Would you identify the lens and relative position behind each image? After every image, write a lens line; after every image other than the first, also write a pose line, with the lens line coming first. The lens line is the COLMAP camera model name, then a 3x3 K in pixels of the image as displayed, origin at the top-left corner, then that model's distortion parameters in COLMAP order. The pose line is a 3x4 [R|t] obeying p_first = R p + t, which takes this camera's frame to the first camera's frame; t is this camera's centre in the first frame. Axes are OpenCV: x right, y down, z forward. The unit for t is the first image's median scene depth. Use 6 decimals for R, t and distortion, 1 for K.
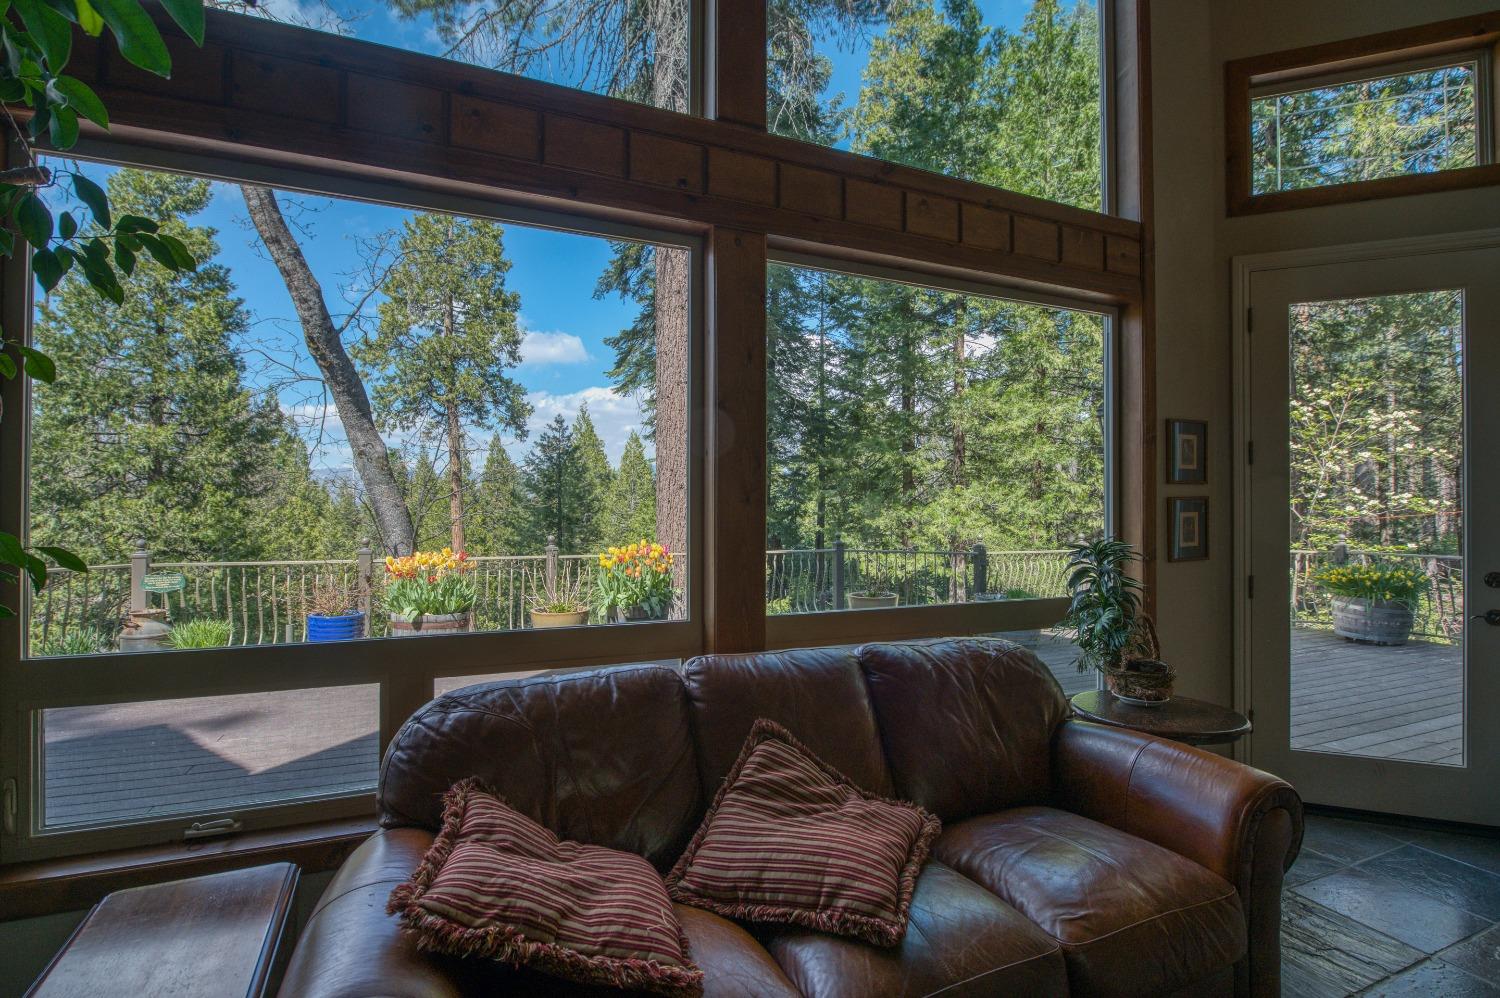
lens RADIAL K [[679.9, 0, 746.3], [0, 679.9, 505.2], [0, 0, 1]] dist [-0.001237, -0.000030]
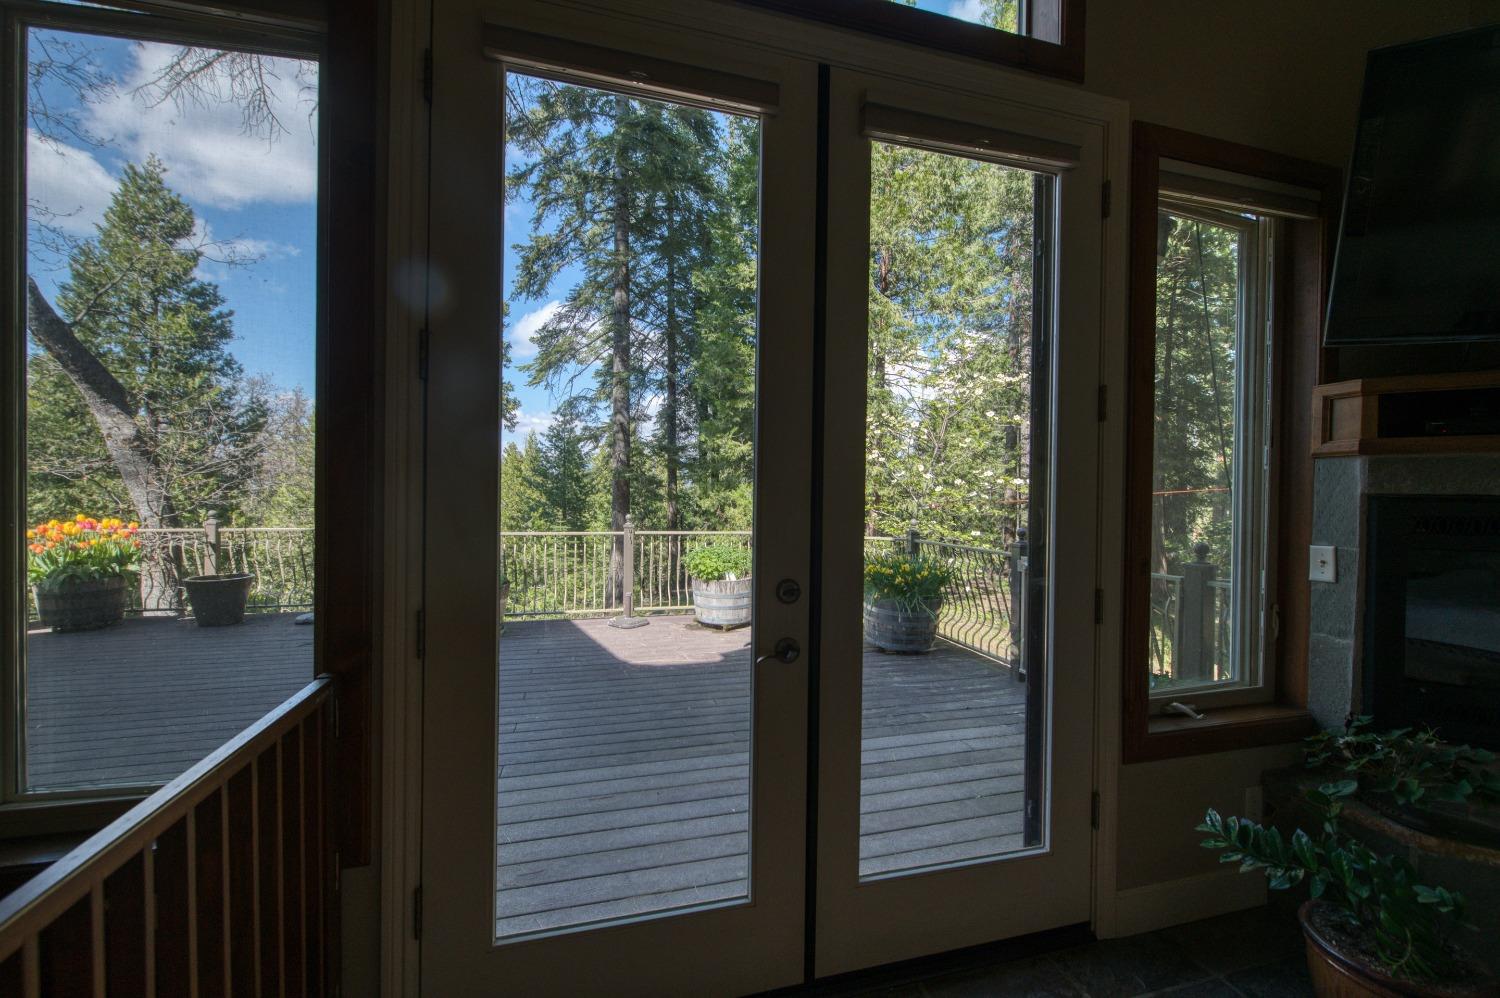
lens RADIAL K [[604.8, 0, 719.7], [0, 604.8, 490.1], [0, 0, 1]] dist [-0.002754, -0.001921]
pose [[0.988772, 0.004475, -0.149364, 0.180739], [-0.004141, 0.999988, 0.002544, 0.001854], [0.149374, -0.001897, 0.988779, 0.060417]]
